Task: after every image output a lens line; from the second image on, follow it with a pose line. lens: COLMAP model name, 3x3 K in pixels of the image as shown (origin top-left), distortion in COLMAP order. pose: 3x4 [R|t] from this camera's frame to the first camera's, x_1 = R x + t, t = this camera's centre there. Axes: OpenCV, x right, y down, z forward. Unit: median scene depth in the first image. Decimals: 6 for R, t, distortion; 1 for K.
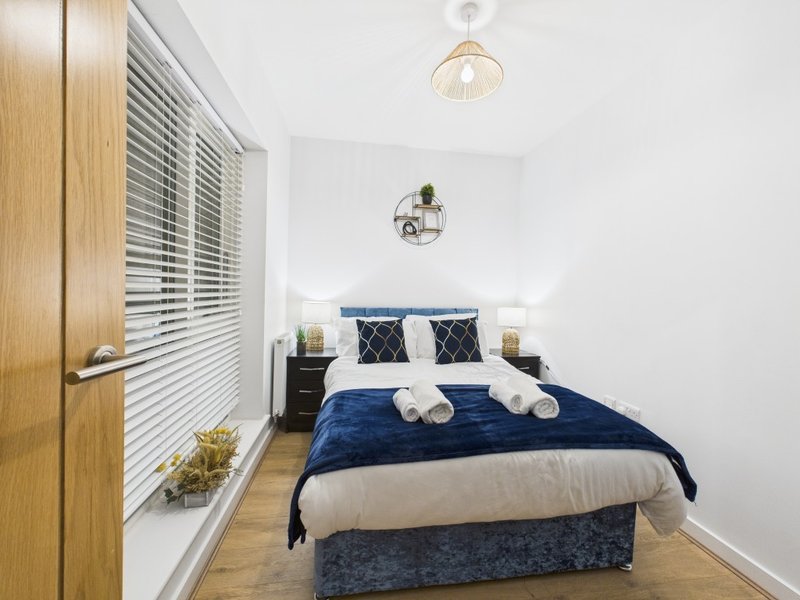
lens RADIAL K [[318.1, 0, 399.2], [0, 318.1, 293.3], [0, 0, 1]] dist [0.002108, 0.001094]
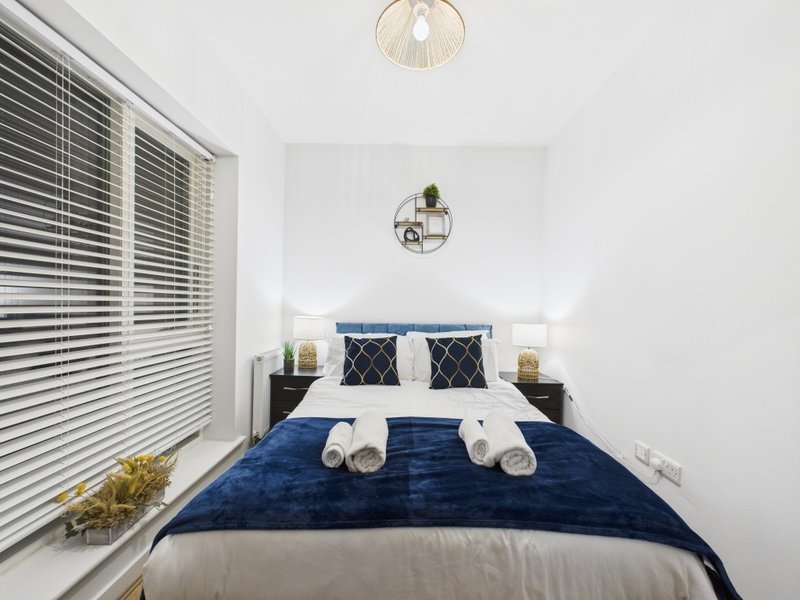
lens RADIAL K [[318.1, 0, 399.7], [0, 318.1, 307.9], [0, 0, 1]] dist [0.002108, 0.001094]
pose [[0.985893, -0.002556, -0.167358, 0.285681], [0.002238, 0.999995, -0.002090, 0.006565], [0.167362, 0.001686, 0.985894, 0.205796]]
